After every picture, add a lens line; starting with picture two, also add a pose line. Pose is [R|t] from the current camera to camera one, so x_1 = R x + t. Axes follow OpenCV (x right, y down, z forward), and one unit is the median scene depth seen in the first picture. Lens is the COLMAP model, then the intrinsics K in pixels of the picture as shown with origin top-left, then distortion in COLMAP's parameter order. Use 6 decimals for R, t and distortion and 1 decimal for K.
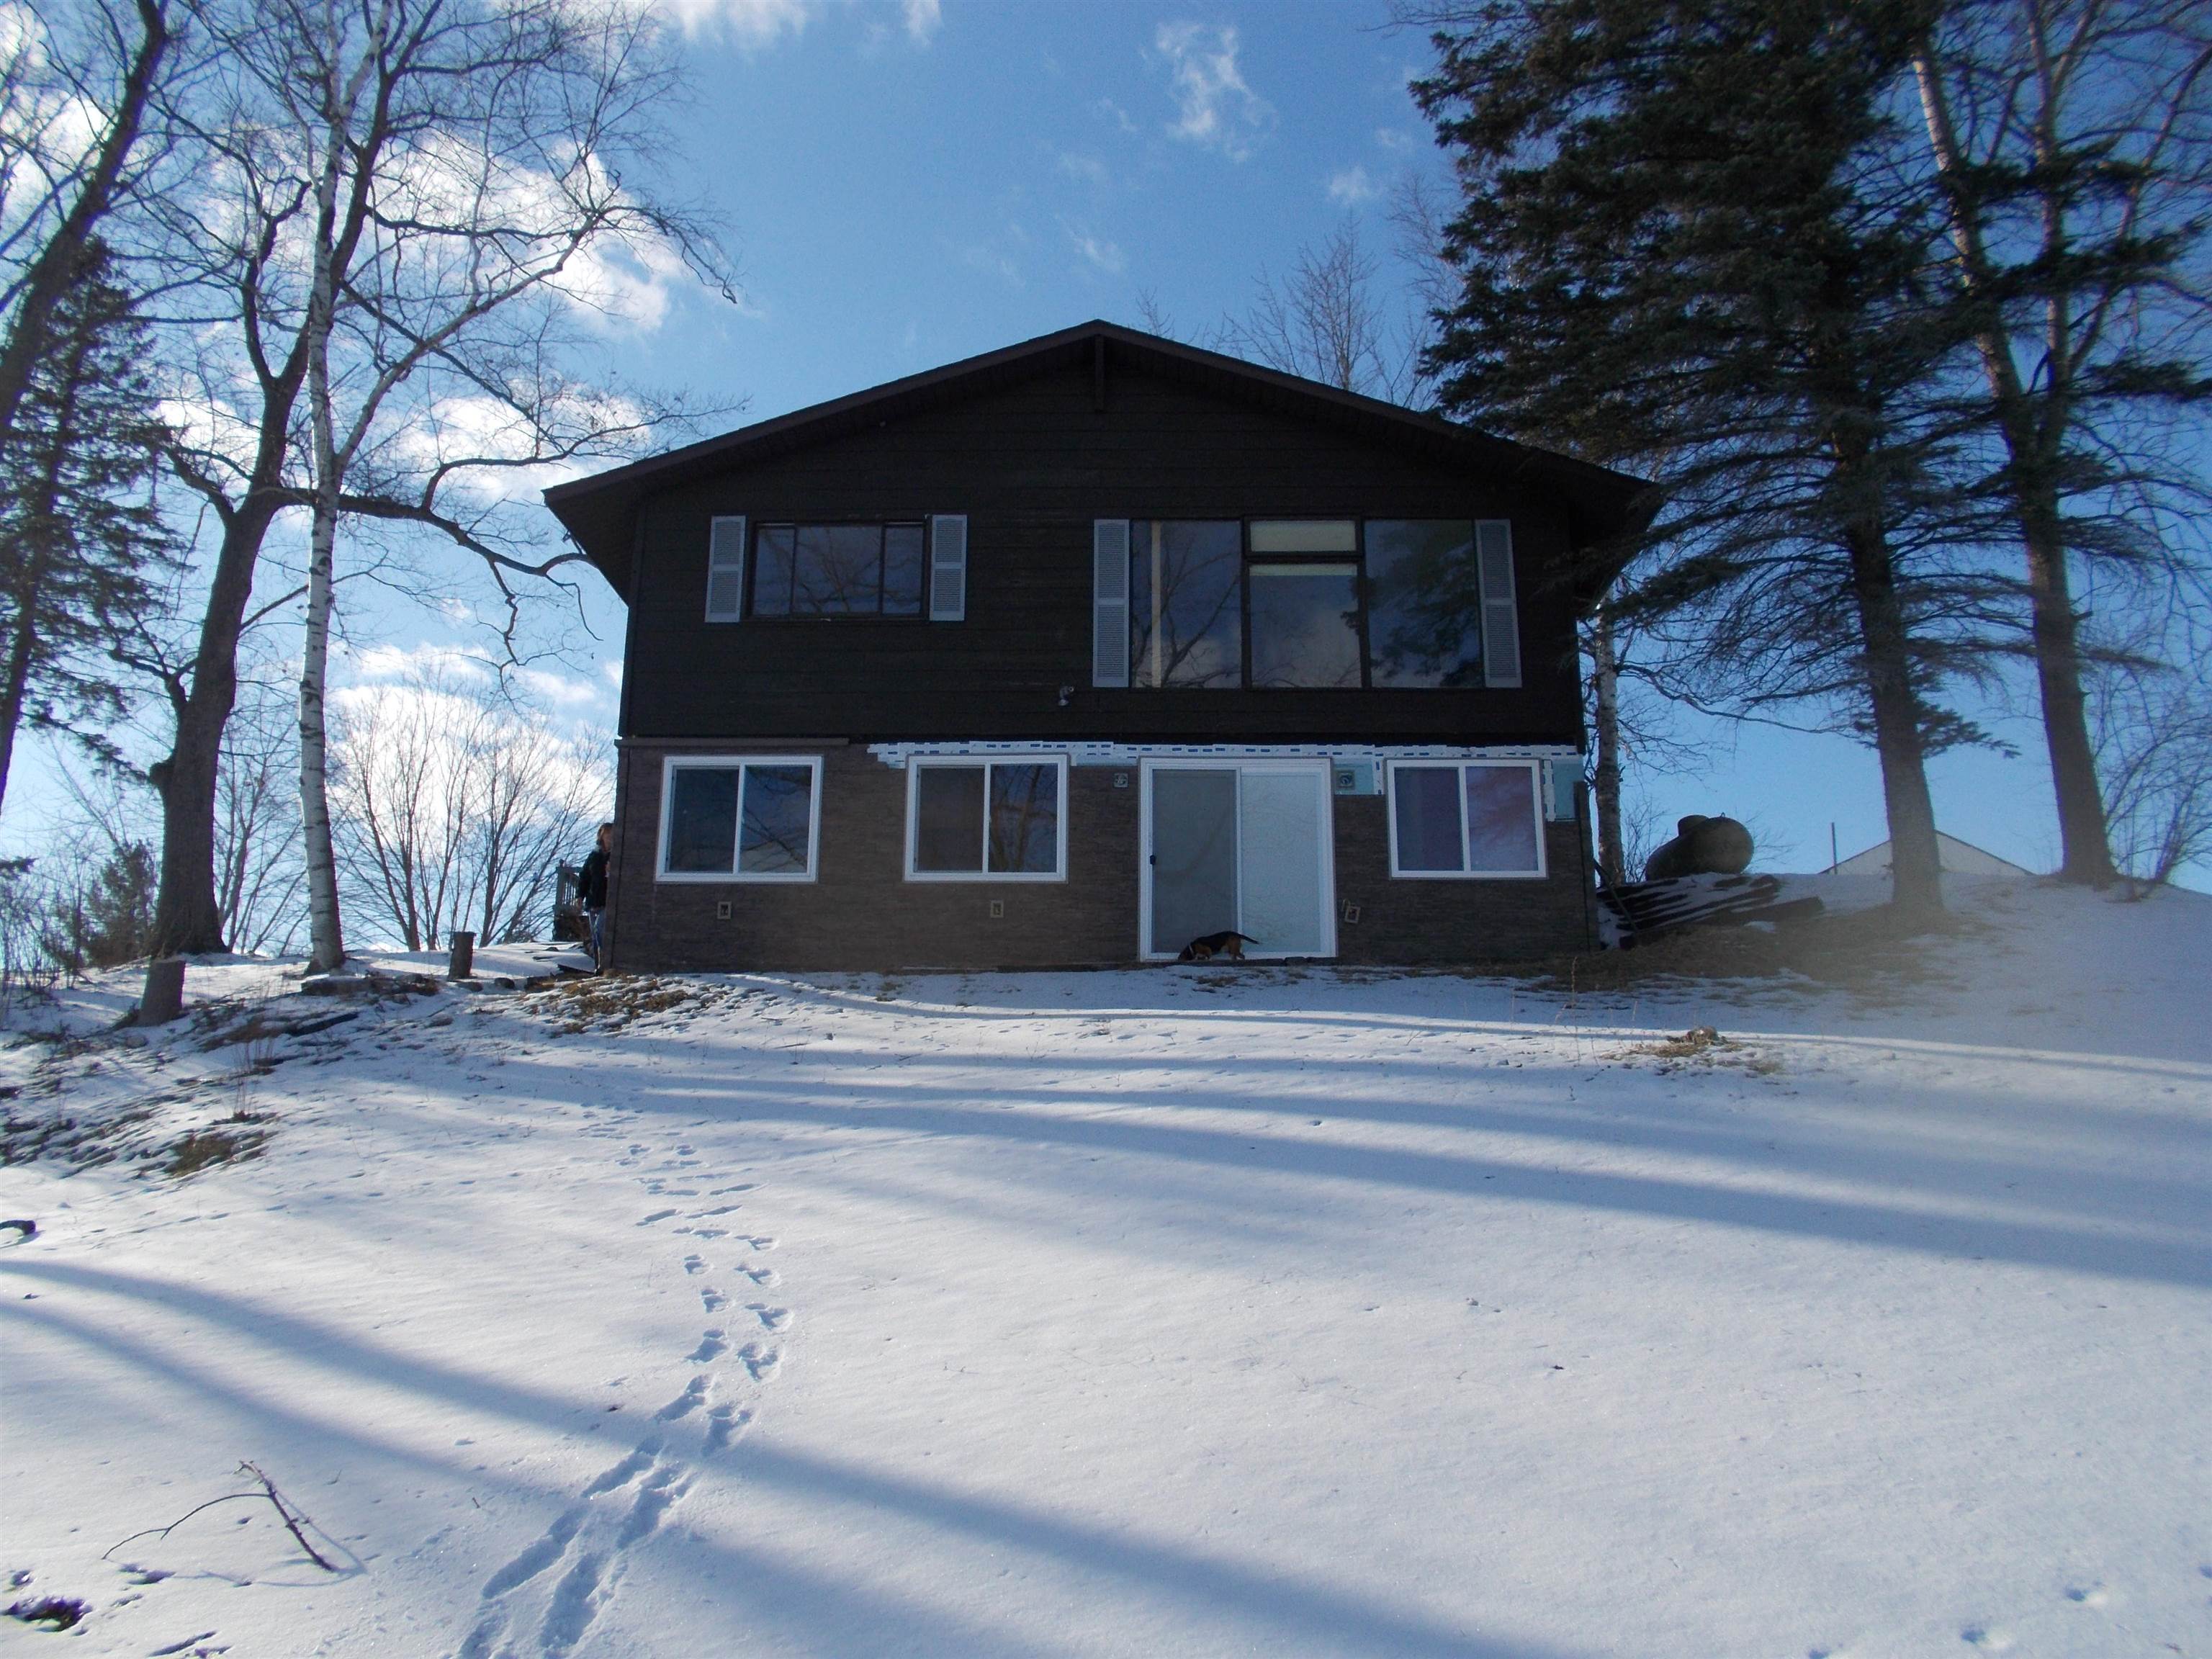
lens RADIAL K [[1663.9, 0, 1106.0], [0, 1663.9, 829.5], [0, 0, 1]] dist [-0.004818, 0.000036]
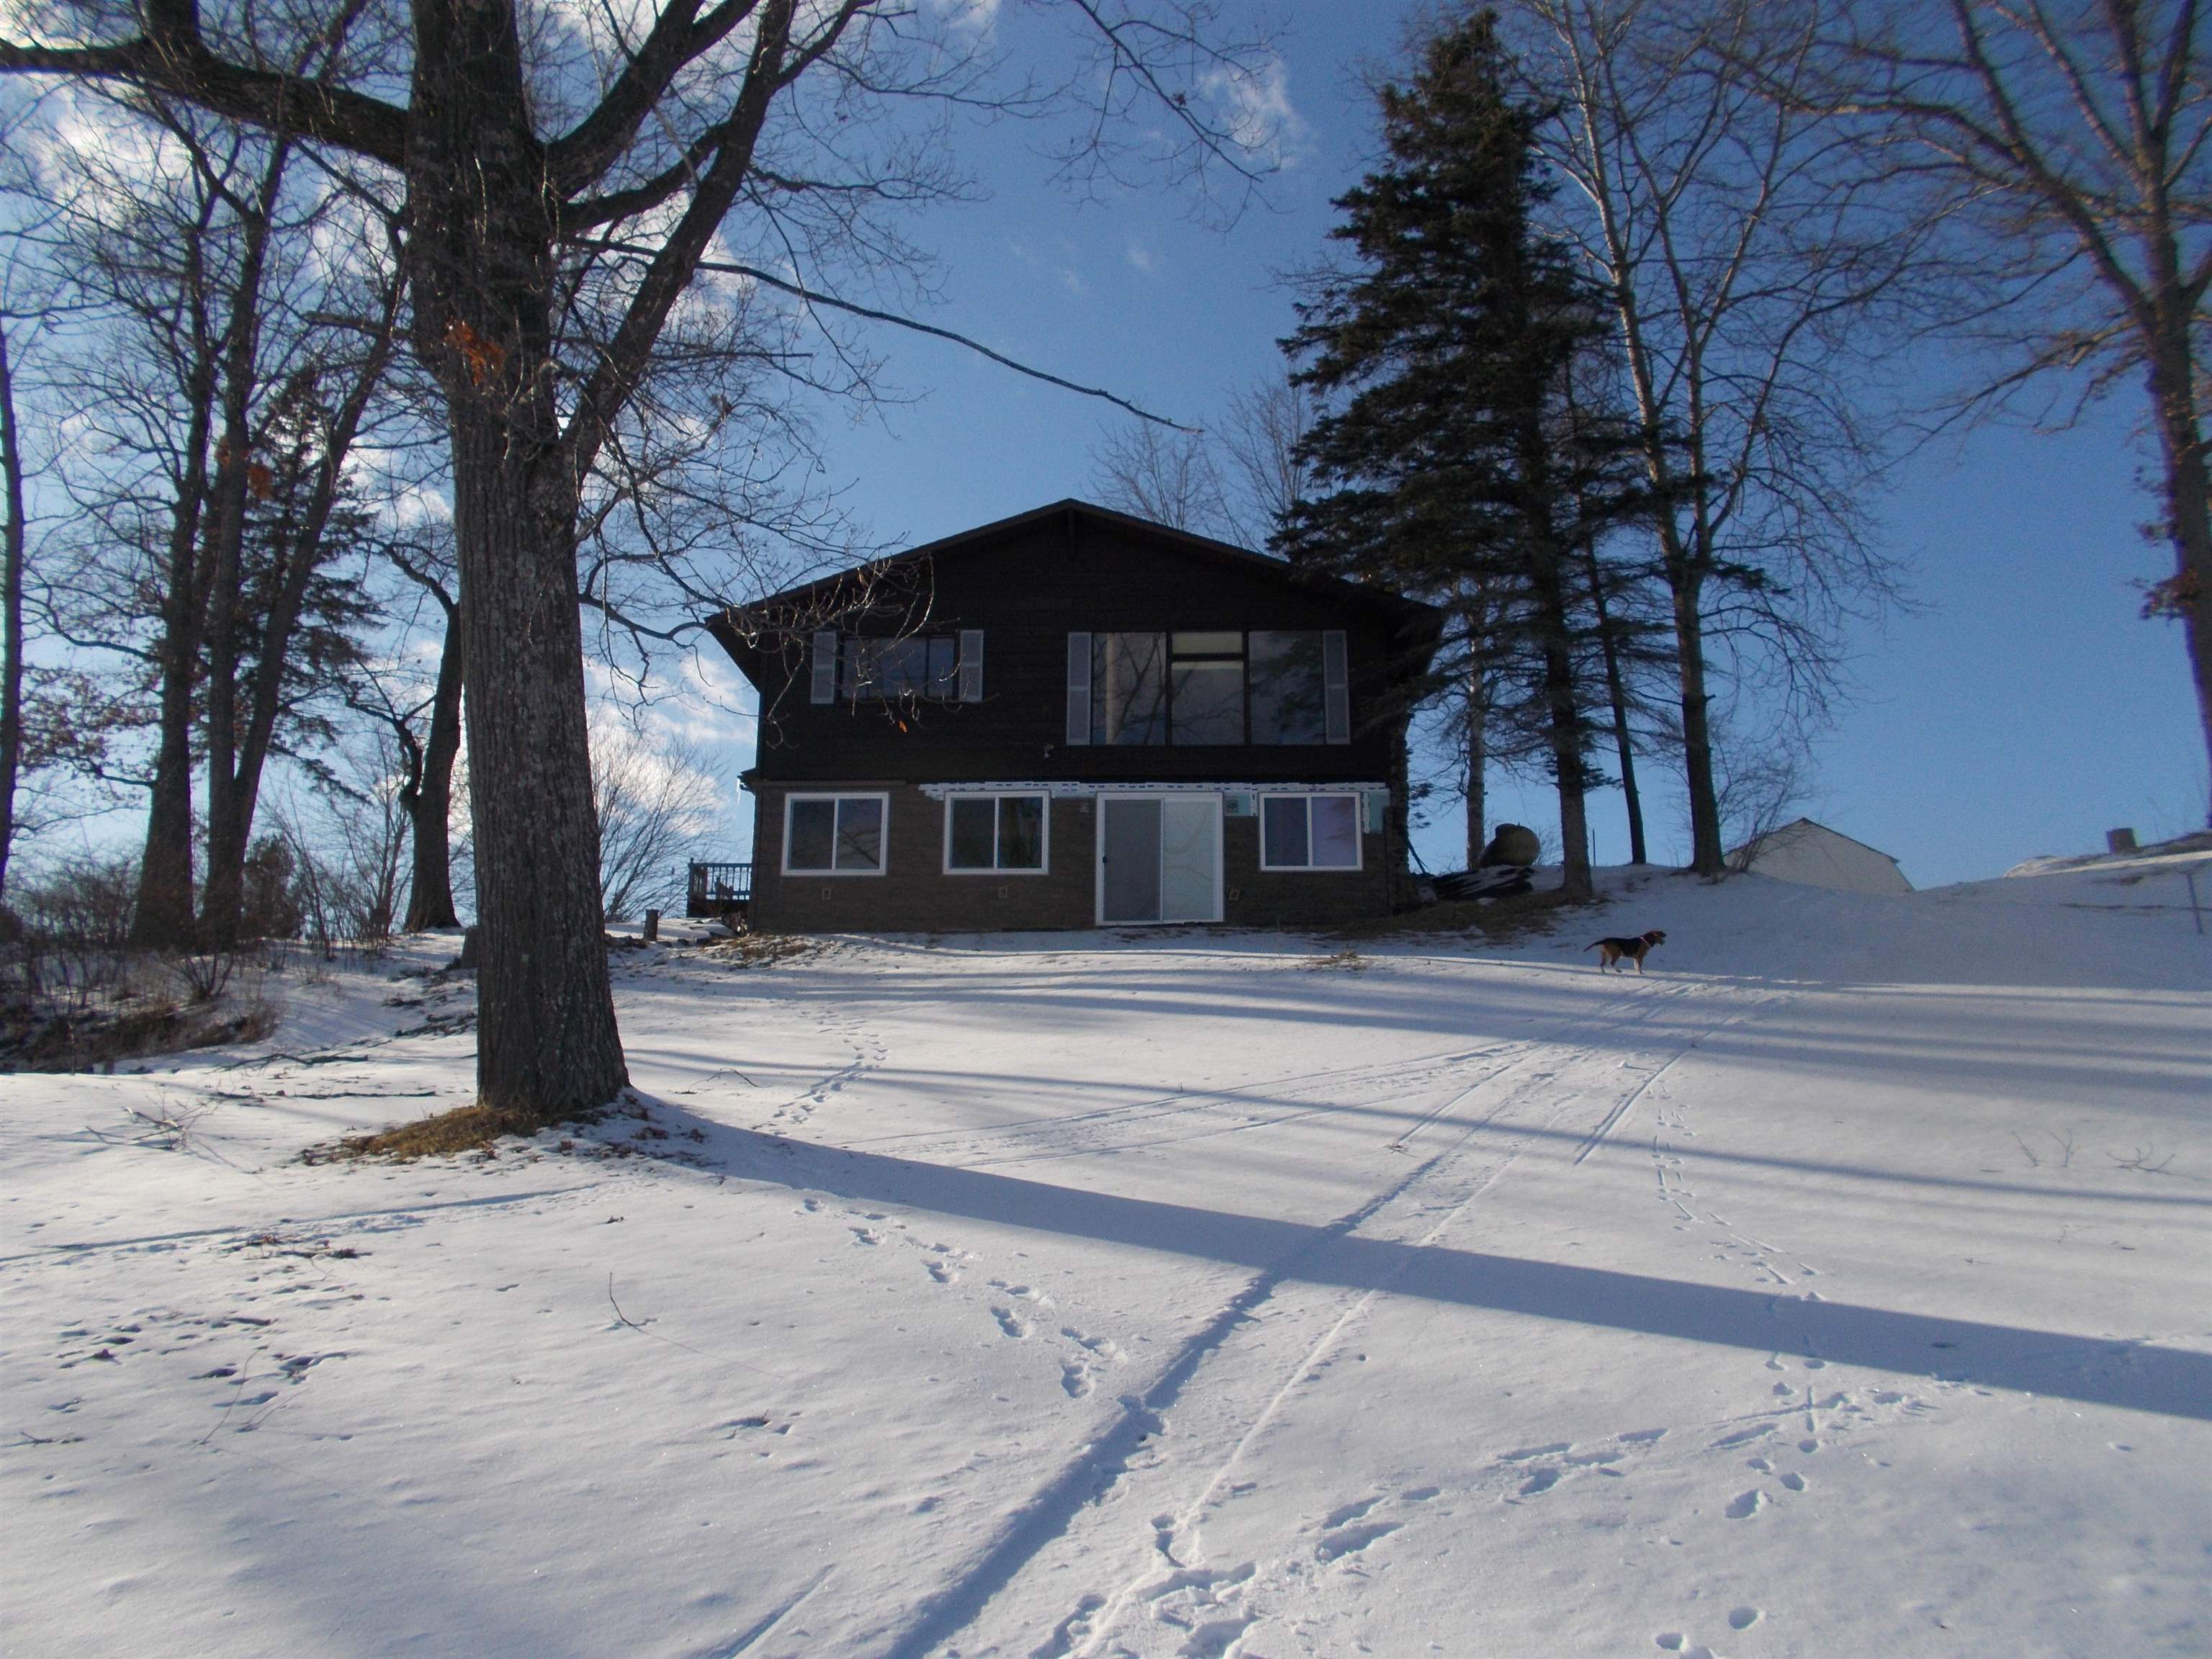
lens RADIAL K [[1679.6, 0, 1106.0], [0, 1679.6, 829.5], [0, 0, 1]] dist [0.001738, -0.000572]
pose [[0.999477, -0.005717, -0.031838, 0.077401], [0.006020, 0.999937, 0.009451, -0.023774], [0.031782, -0.009637, 0.999448, -0.534379]]
